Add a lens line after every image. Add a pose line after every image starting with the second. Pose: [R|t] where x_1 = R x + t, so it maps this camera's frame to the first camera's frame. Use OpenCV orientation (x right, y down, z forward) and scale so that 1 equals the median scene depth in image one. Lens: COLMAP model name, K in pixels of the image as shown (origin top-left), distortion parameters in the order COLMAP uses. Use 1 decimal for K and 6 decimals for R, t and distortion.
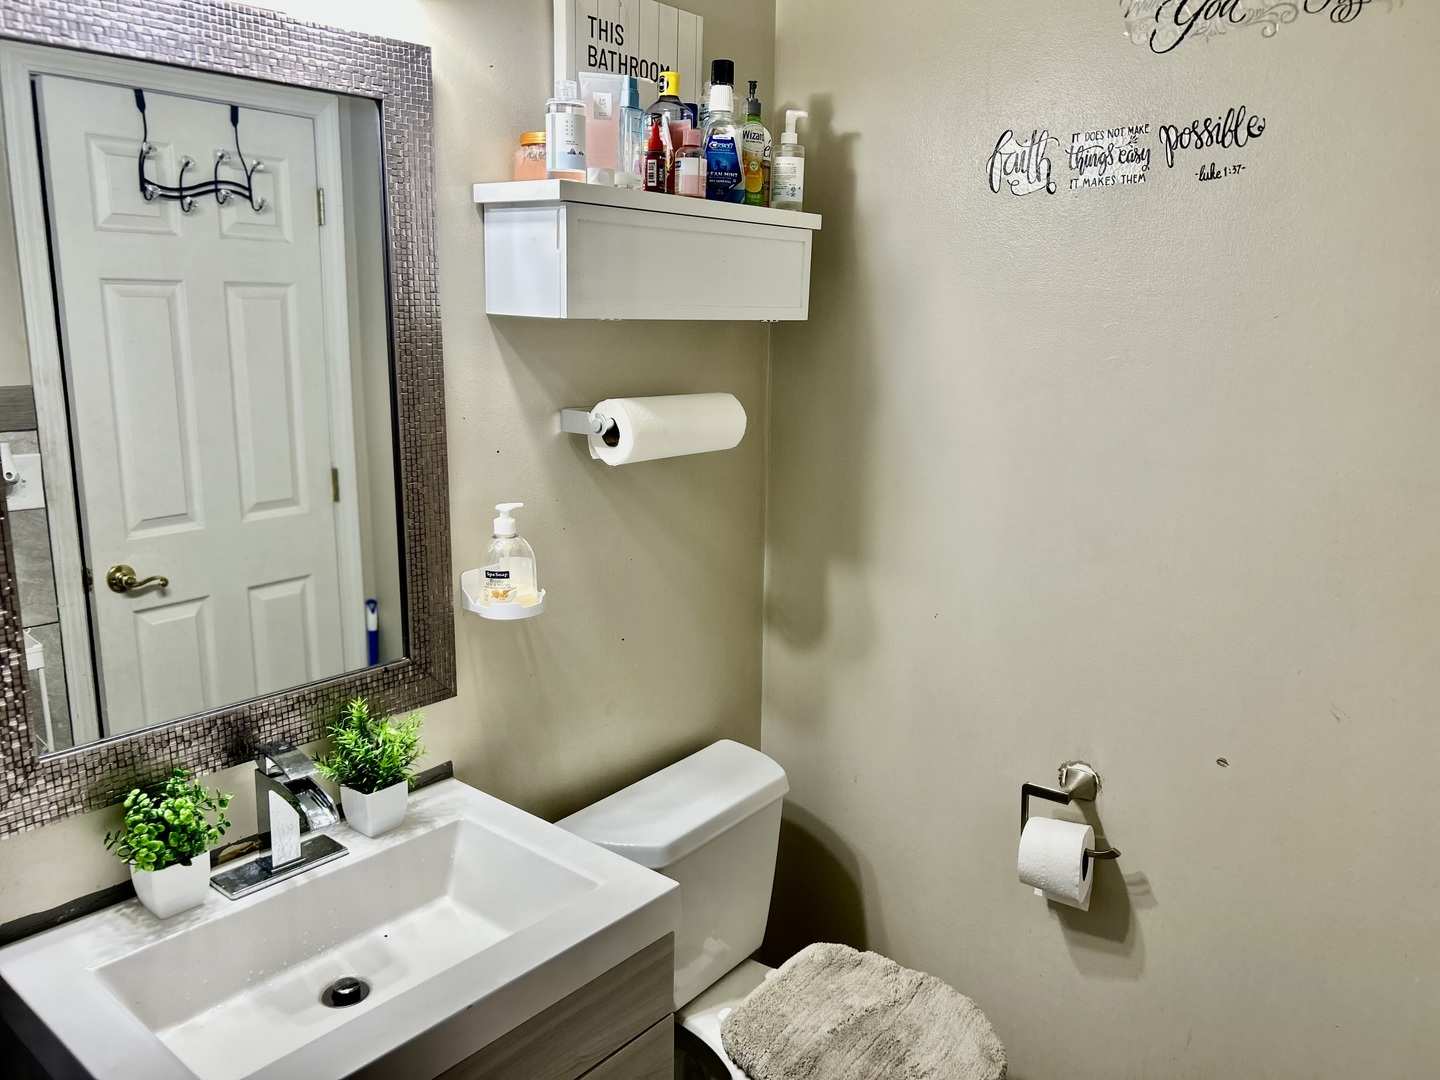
lens RADIAL K [[1084.8, 0, 719.3], [0, 1084.8, 541.3], [0, 0, 1]] dist [0.050406, -0.039608]
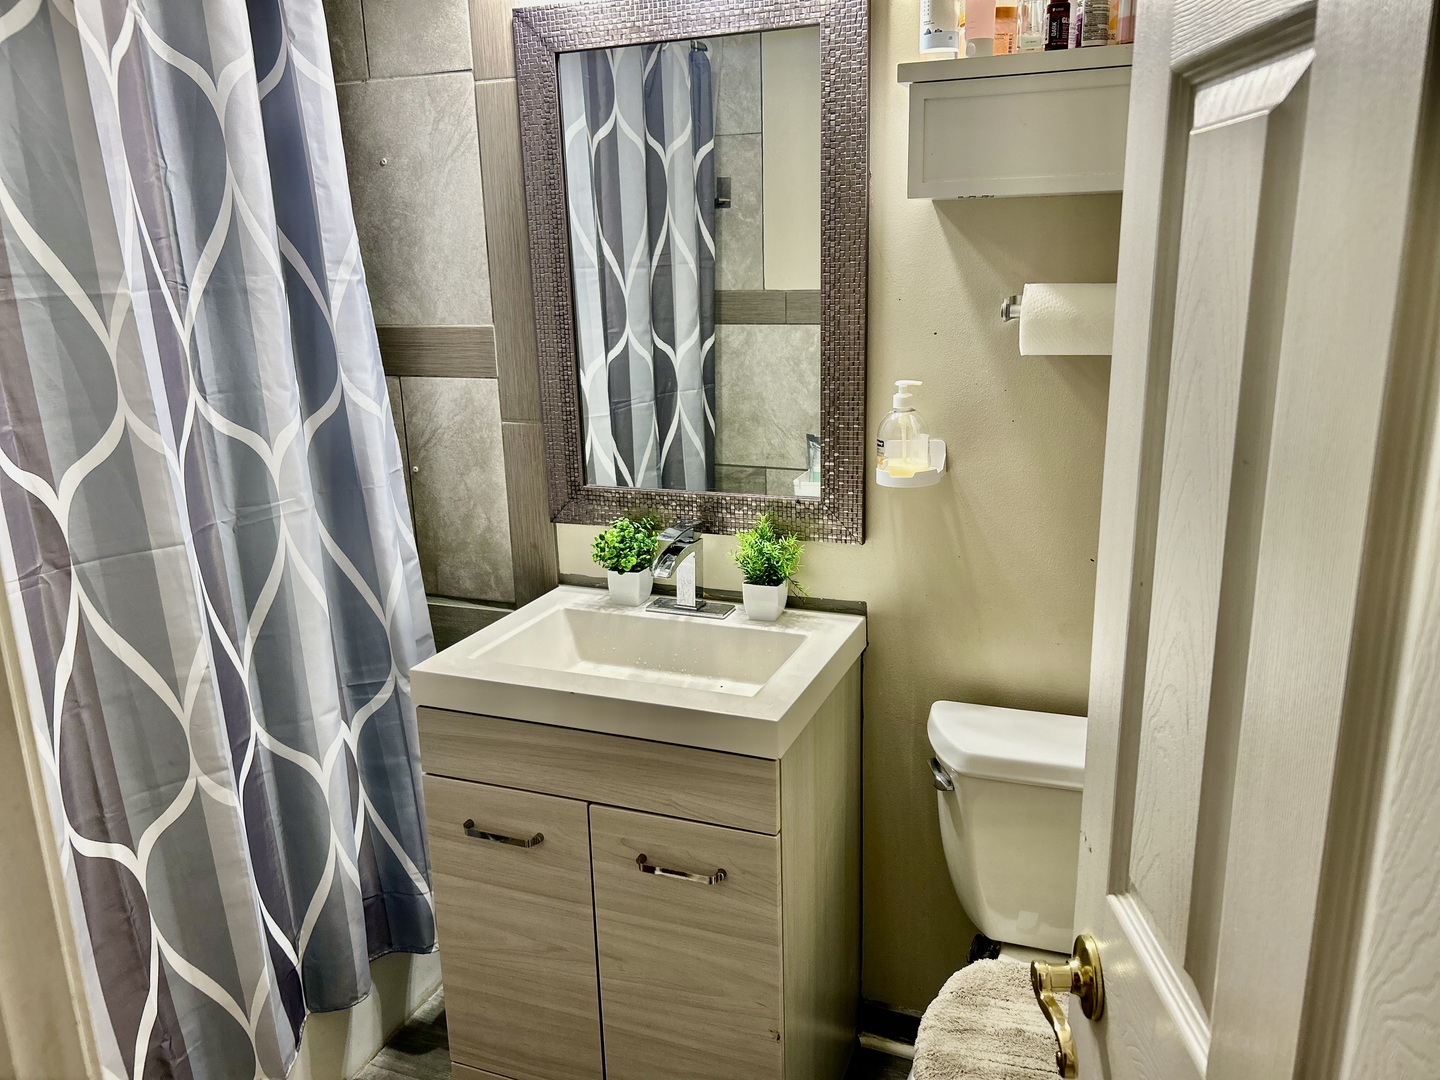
lens RADIAL K [[1084.8, 0, 718.3], [0, 1084.8, 542.9], [0, 0, 1]] dist [0.050406, -0.039608]
pose [[0.311355, 0.221709, -0.924069, 0.902079], [-0.171833, 0.969509, 0.174714, -0.039631], [0.934629, 0.104388, 0.339959, 0.547148]]
